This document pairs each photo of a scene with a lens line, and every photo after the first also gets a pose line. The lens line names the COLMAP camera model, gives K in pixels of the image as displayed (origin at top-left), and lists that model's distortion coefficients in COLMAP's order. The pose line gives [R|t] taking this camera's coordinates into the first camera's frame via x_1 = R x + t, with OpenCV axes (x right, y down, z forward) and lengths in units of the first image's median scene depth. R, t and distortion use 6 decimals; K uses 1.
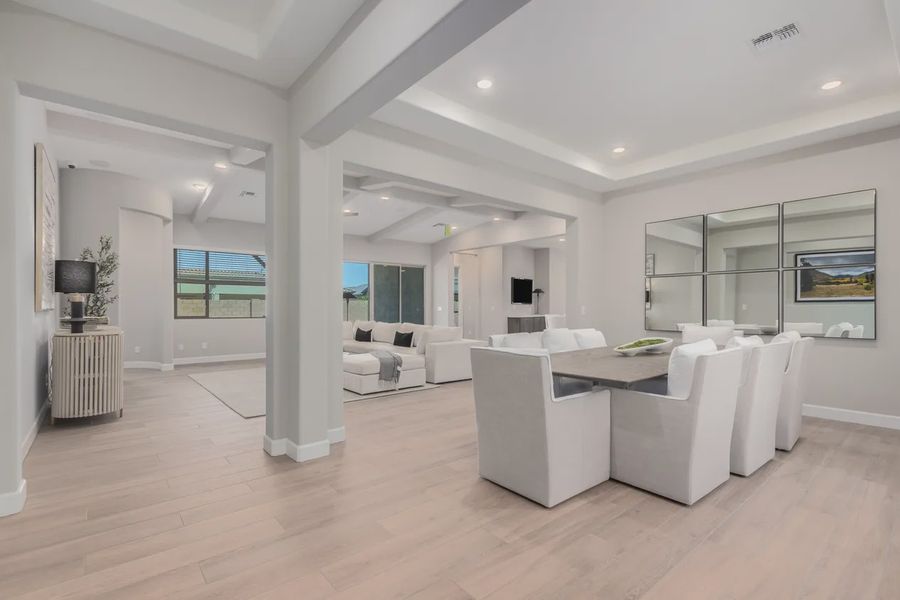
lens RADIAL K [[422.3, 0, 447.5], [0, 422.3, 306.3], [0, 0, 1]] dist [-0.000179, -0.000276]
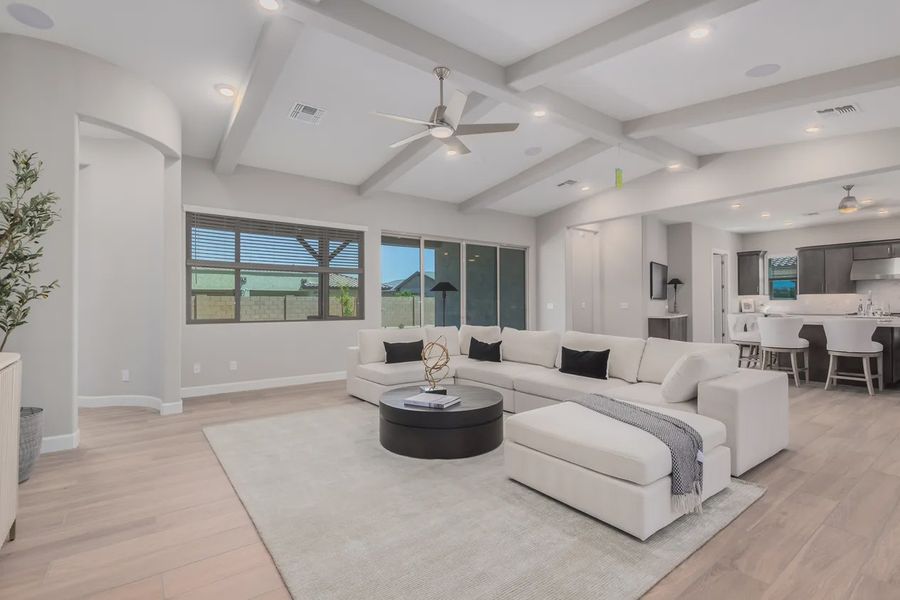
lens RADIAL K [[422.3, 0, 445.2], [0, 422.3, 298.1], [0, 0, 1]] dist [-0.000179, -0.000276]
pose [[0.998261, -0.003535, -0.058836, -0.161181], [0.002809, 0.999919, -0.012411, 0.000578], [0.058875, 0.012224, 0.998191, 0.282498]]
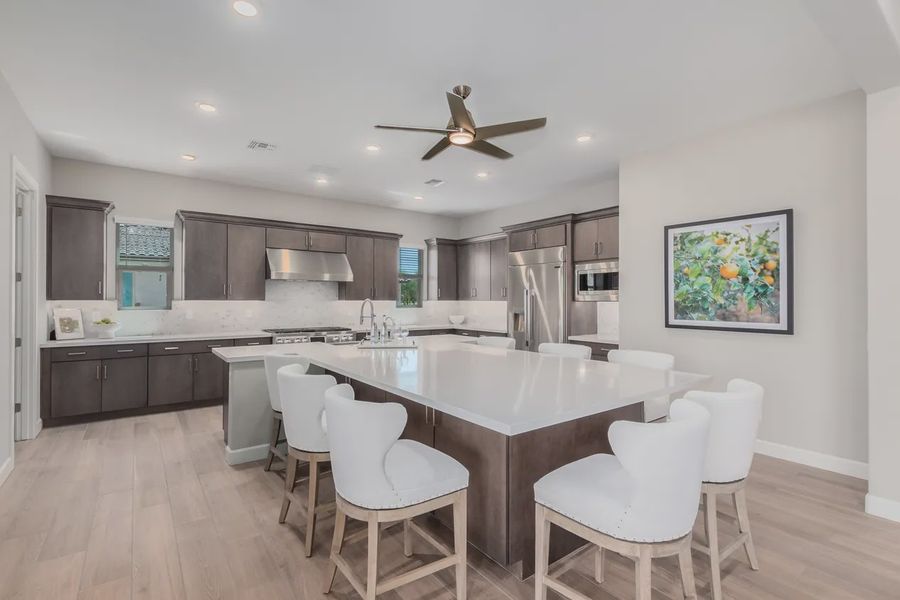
lens RADIAL K [[422.3, 0, 444.3], [0, 422.3, 300.1], [0, 0, 1]] dist [-0.000179, -0.000276]
pose [[0.057729, 0.000542, 0.998332, 0.078188], [-0.003713, 0.999993, -0.000328, -0.017195], [-0.998325, -0.003688, 0.057731, 0.892385]]
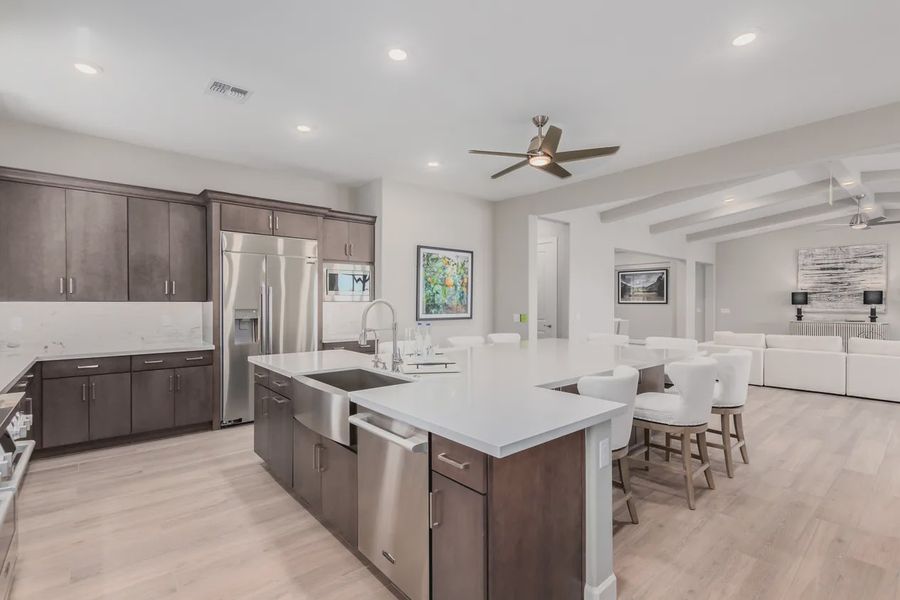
lens RADIAL K [[422.3, 0, 455.8], [0, 422.3, 305.6], [0, 0, 1]] dist [-0.000179, -0.000276]
pose [[-0.999752, -0.001028, -0.022231, 0.433912], [-0.001242, 0.999953, 0.009607, -0.016881], [0.022220, 0.009632, -0.999707, 1.224334]]
